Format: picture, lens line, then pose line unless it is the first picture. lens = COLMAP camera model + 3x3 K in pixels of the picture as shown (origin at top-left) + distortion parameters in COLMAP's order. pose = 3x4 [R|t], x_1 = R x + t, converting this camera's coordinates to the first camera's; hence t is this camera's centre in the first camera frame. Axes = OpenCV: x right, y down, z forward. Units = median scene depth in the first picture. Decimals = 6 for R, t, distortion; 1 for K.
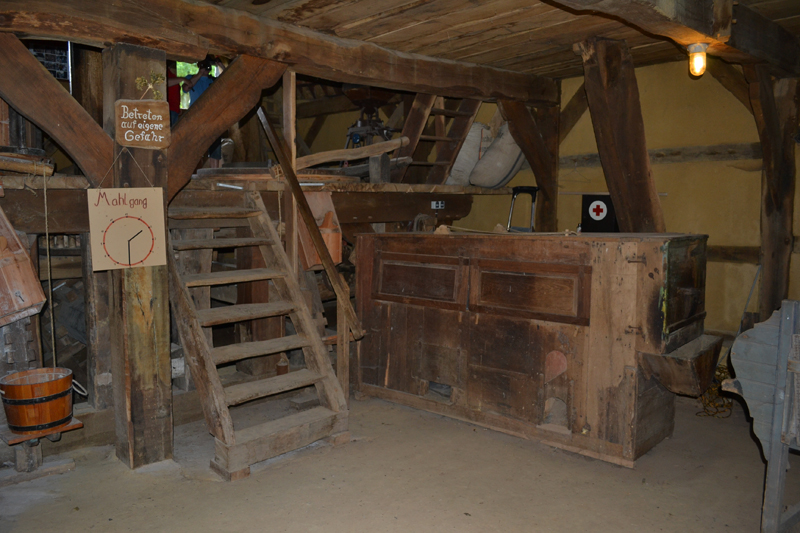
lens RADIAL K [[624.7, 0, 399.5], [0, 624.7, 265.3], [0, 0, 1]] dist [-0.015021, -0.004166]
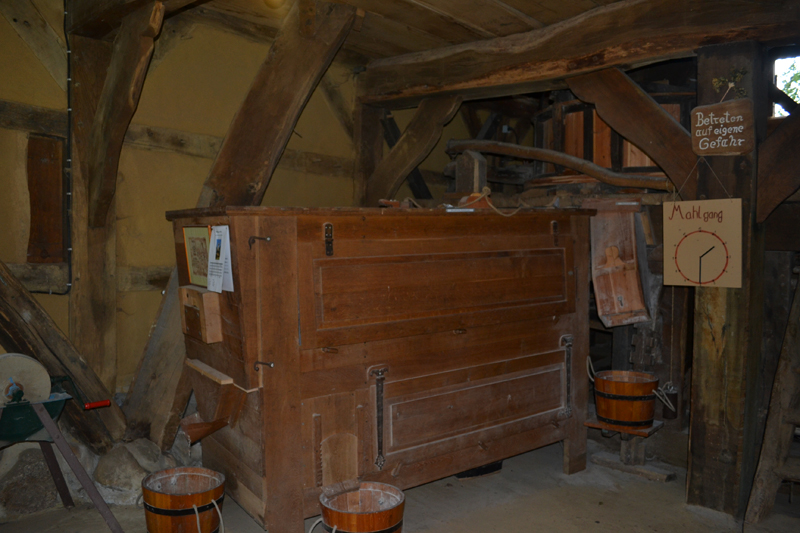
lens RADIAL K [[624.7, 0, 400.7], [0, 624.7, 266.1], [0, 0, 1]] dist [-0.015021, -0.004166]
pose [[0.159892, 0.062061, -0.985182, 0.410268], [-0.109043, 0.993024, 0.044857, -0.018775], [0.981093, 0.100255, 0.165544, 0.411282]]
